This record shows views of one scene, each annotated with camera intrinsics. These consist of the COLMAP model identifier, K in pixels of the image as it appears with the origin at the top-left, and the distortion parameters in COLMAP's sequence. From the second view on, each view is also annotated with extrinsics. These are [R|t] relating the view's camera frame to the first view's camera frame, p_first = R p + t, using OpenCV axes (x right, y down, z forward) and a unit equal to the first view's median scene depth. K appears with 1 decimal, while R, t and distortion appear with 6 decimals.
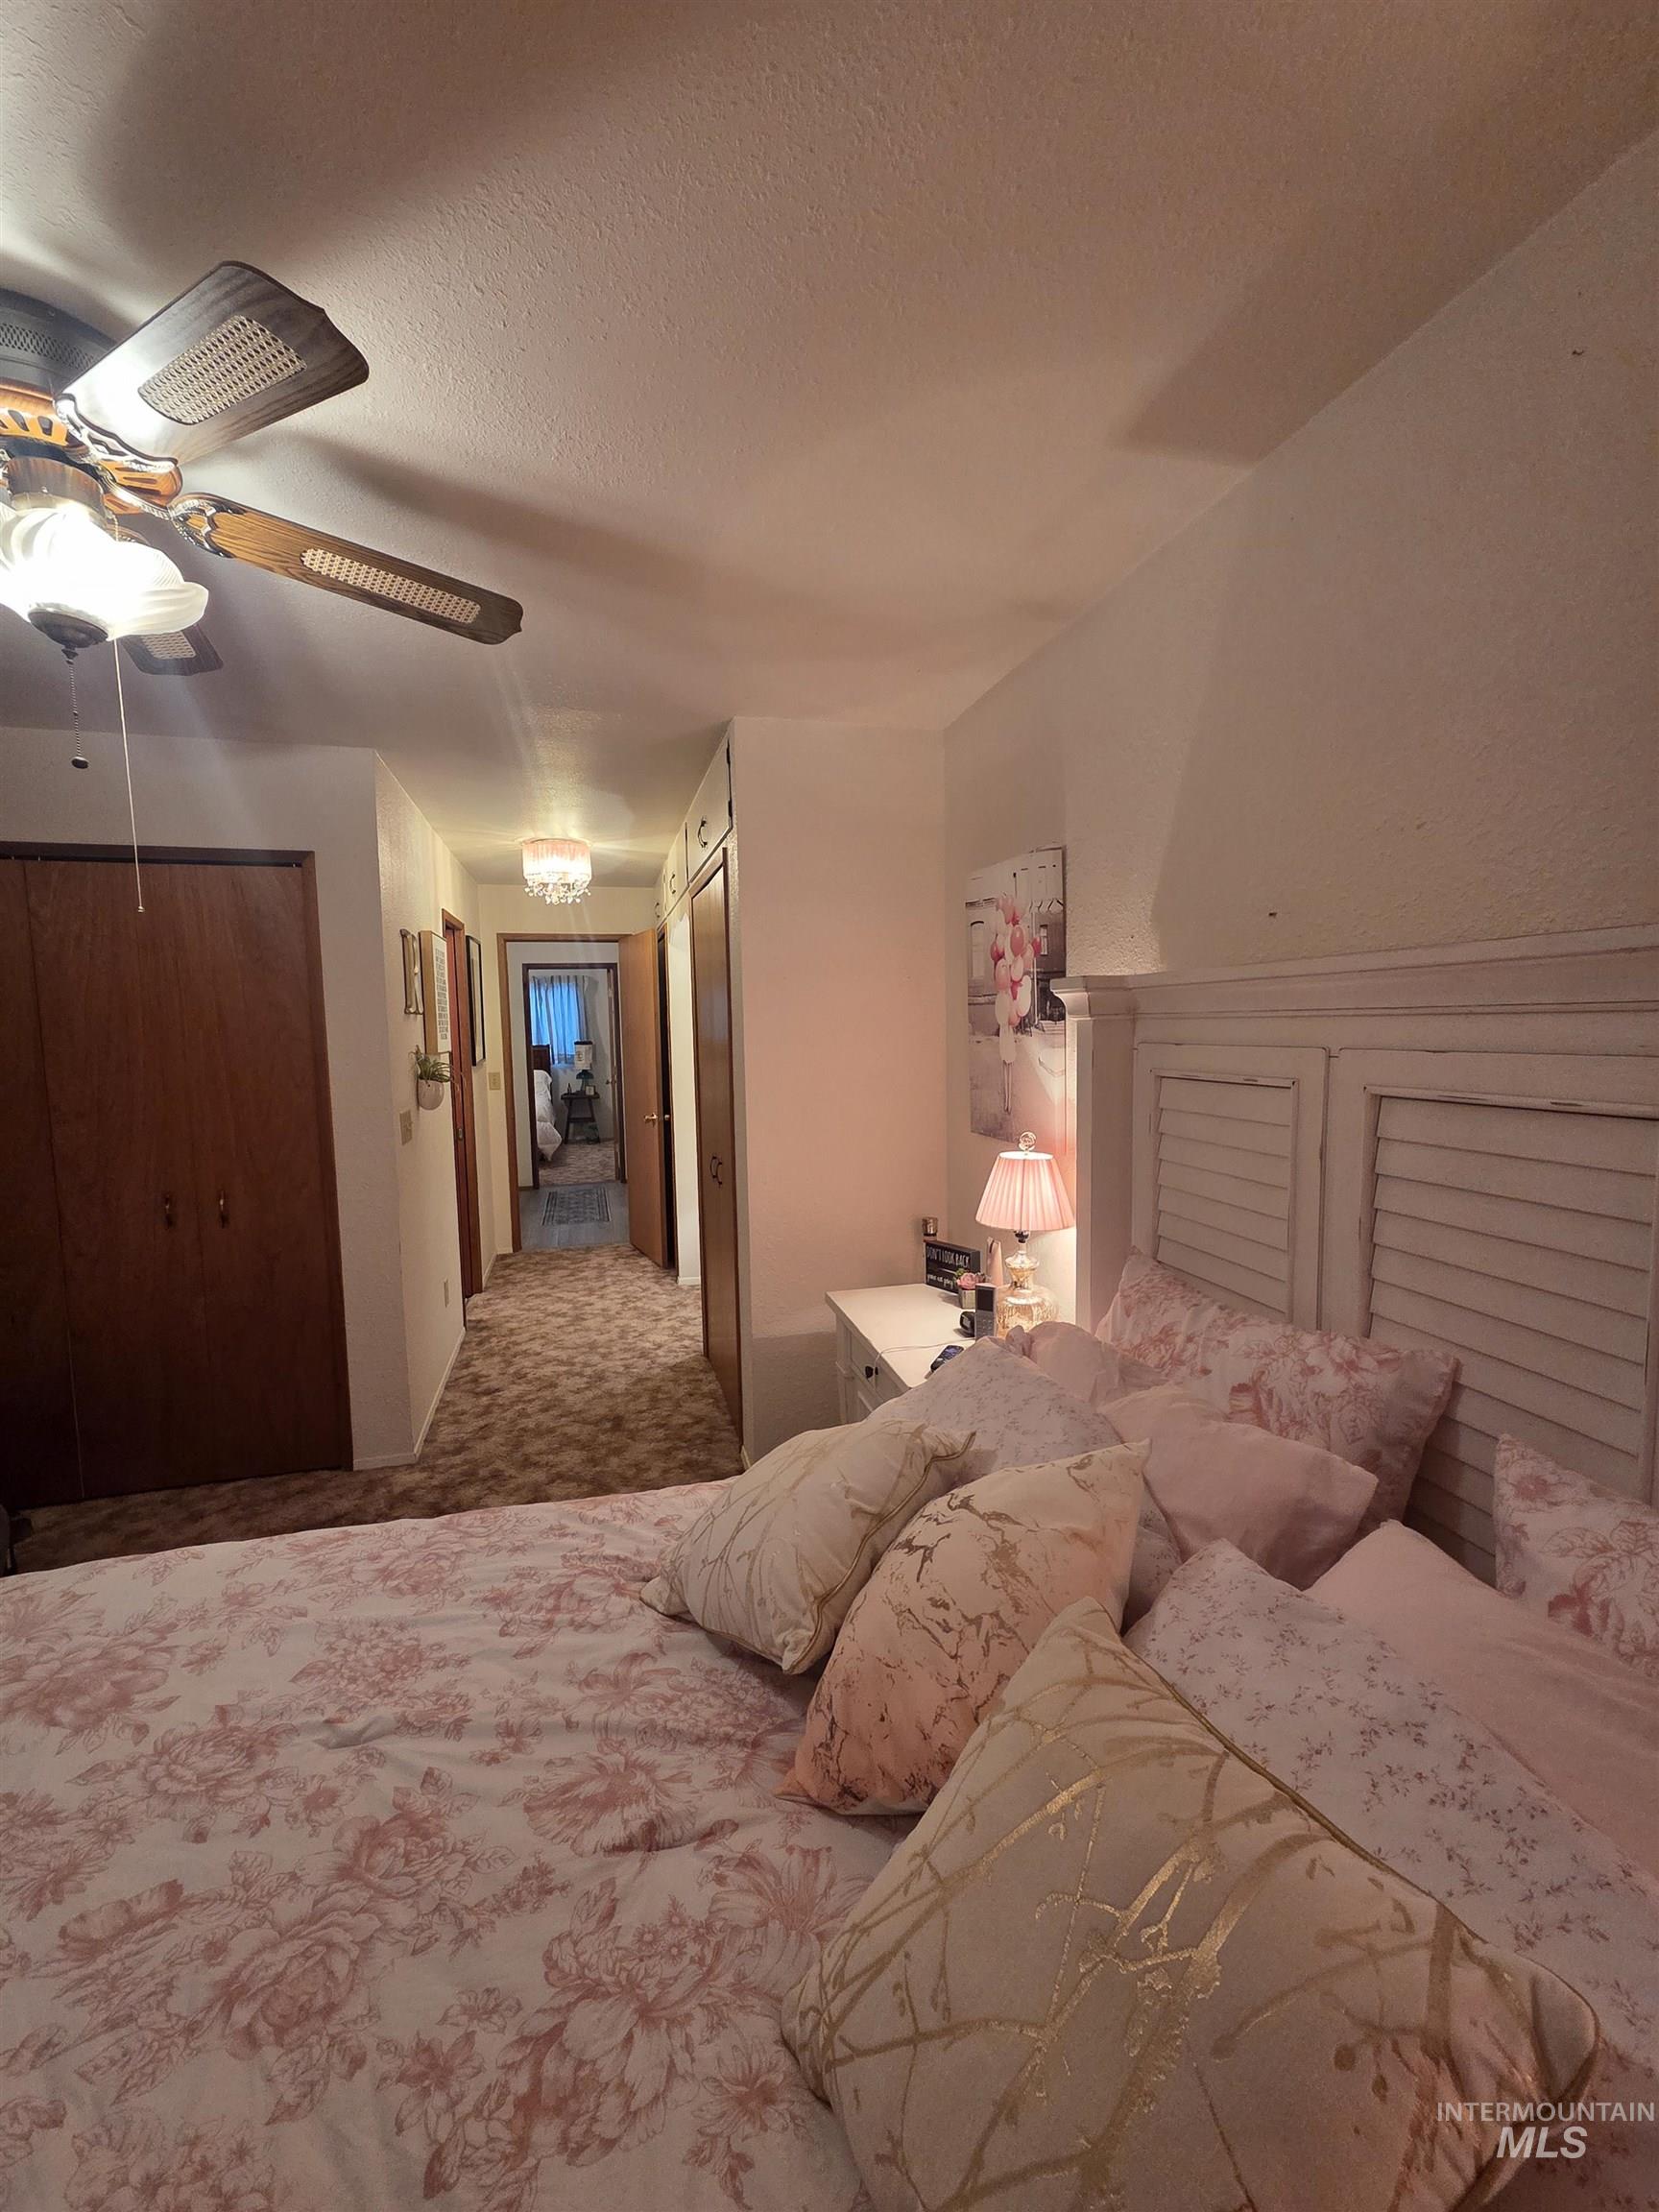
lens RADIAL K [[911.8, 0, 829.5], [0, 911.8, 1107.0], [0, 0, 1]] dist [0.005851, -0.000018]
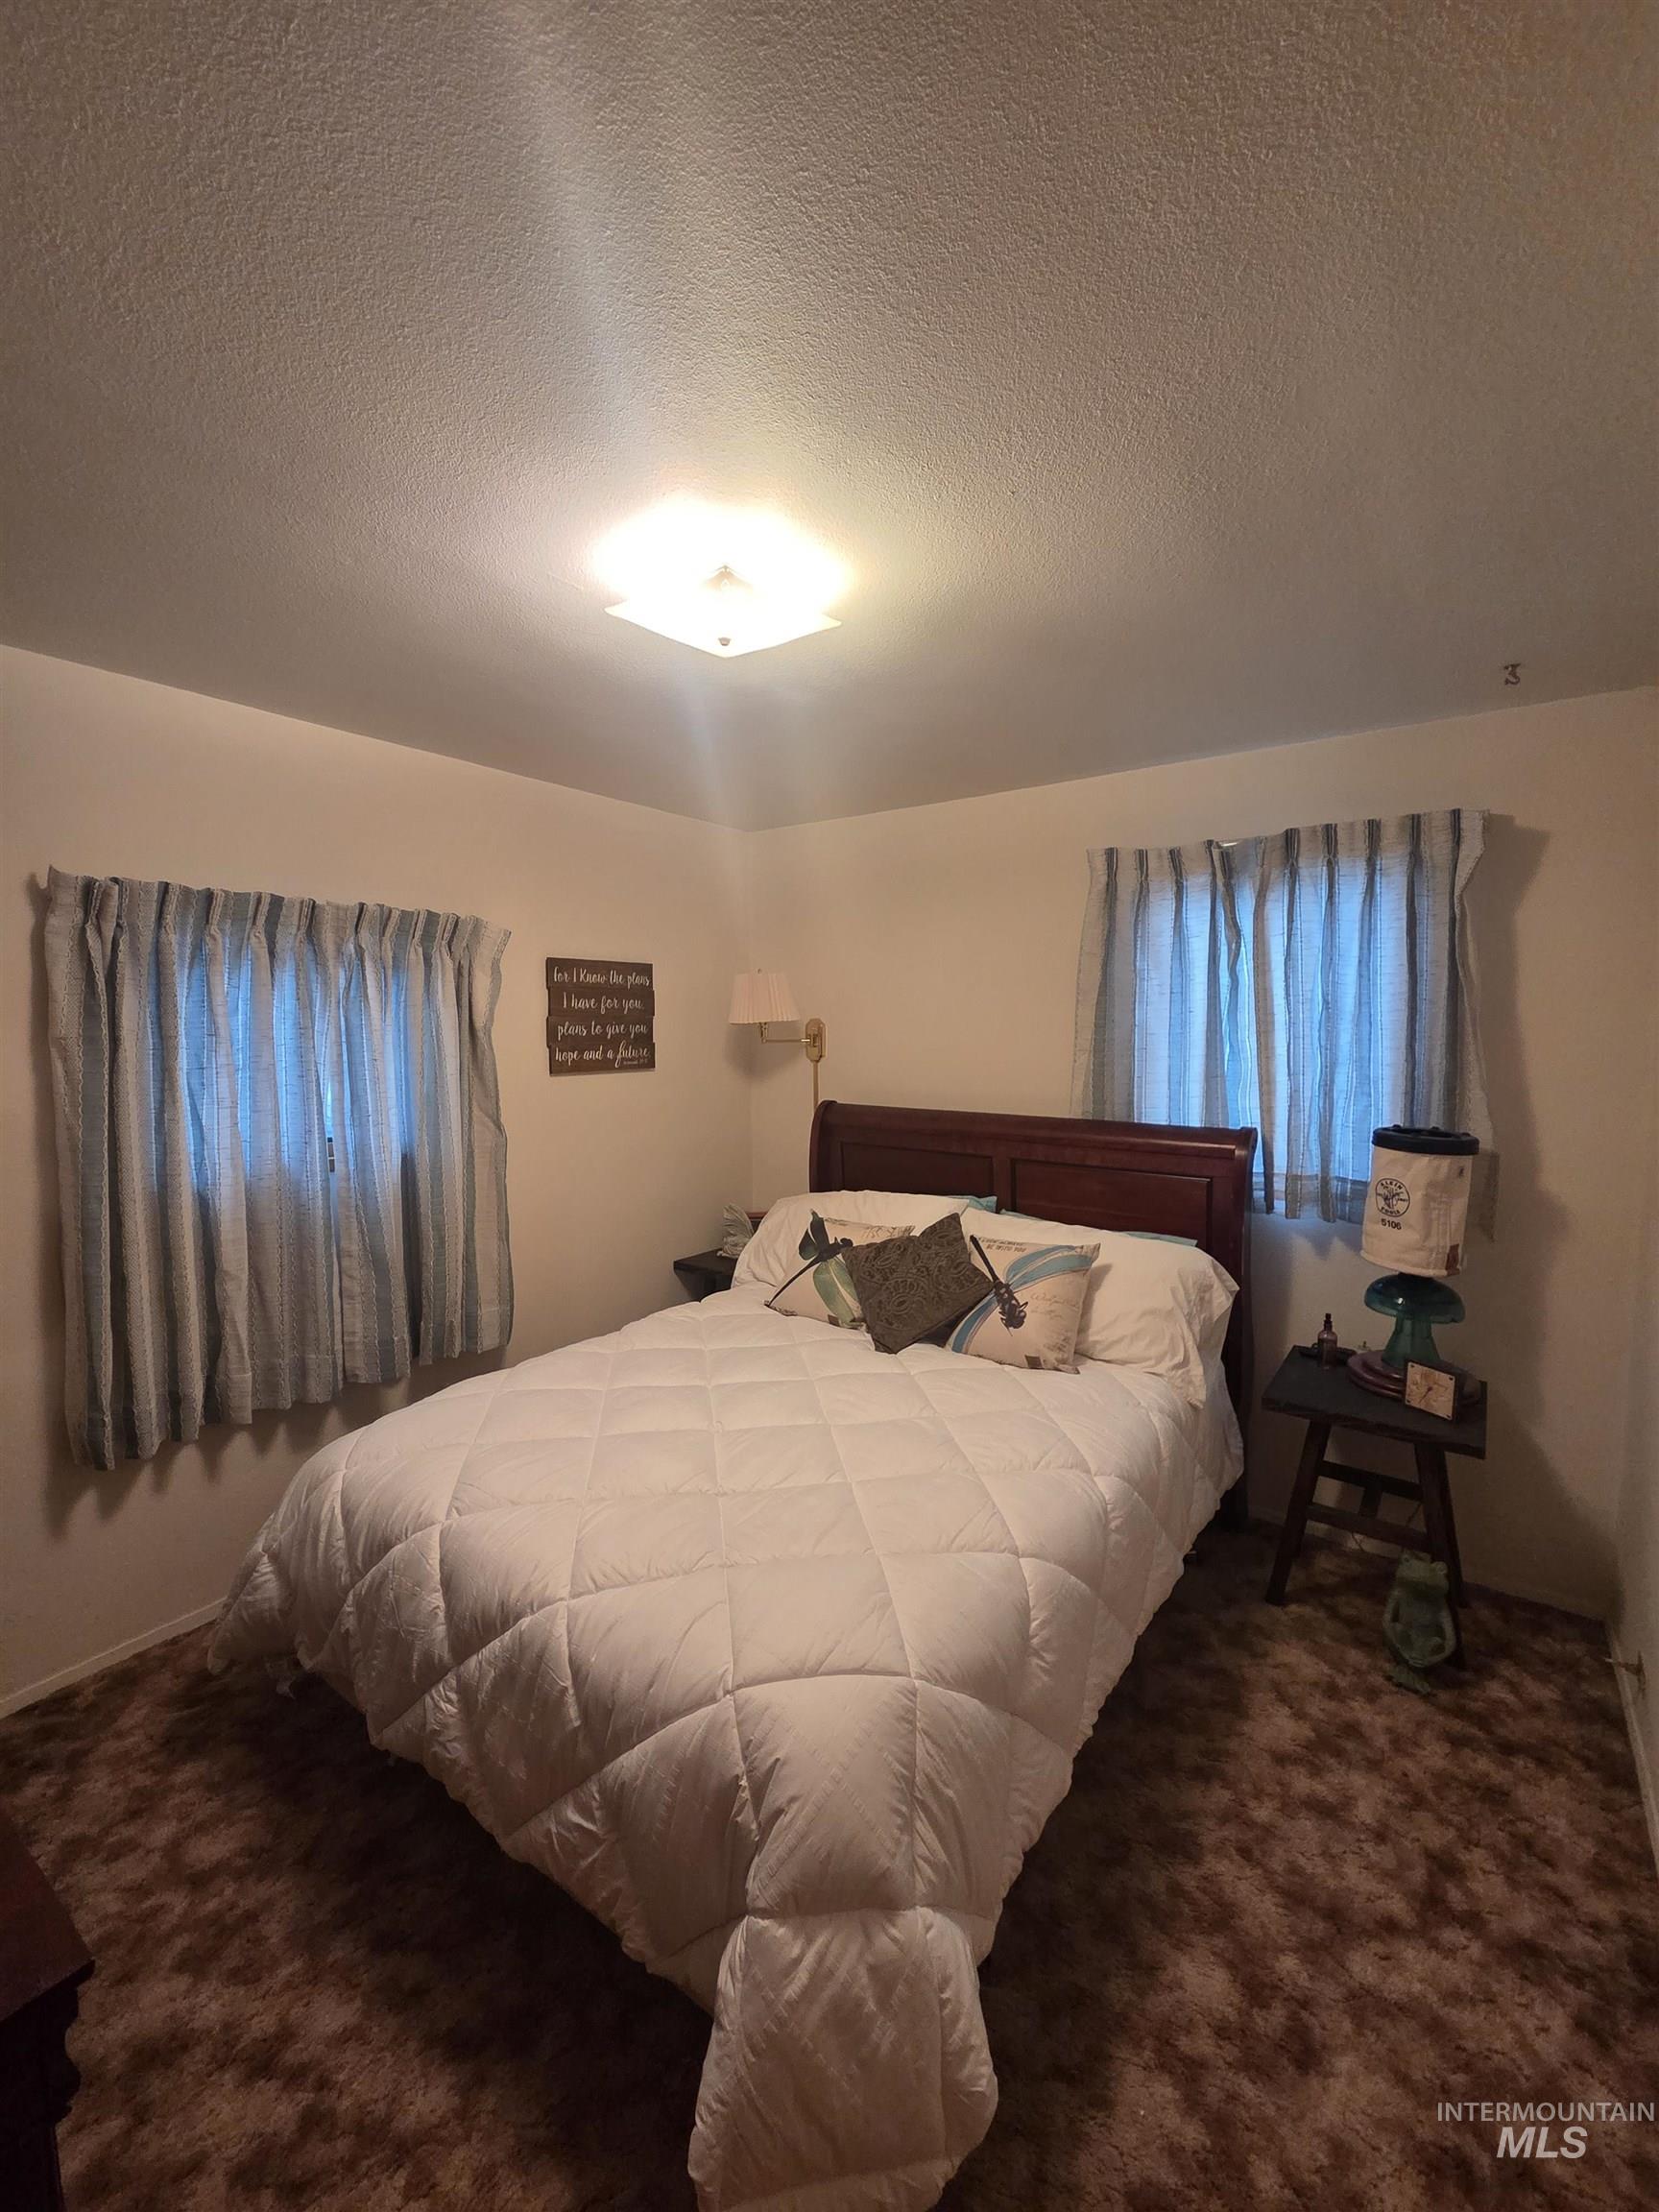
lens RADIAL K [[911.8, 0, 828.7], [0, 911.8, 1097.3], [0, 0, 1]] dist [0.005851, -0.000018]
pose [[0.646979, 0.070125, -0.759276, -0.211410], [-0.073830, 0.996845, 0.029157, -0.080361], [0.758925, 0.037193, 0.650115, 0.807961]]
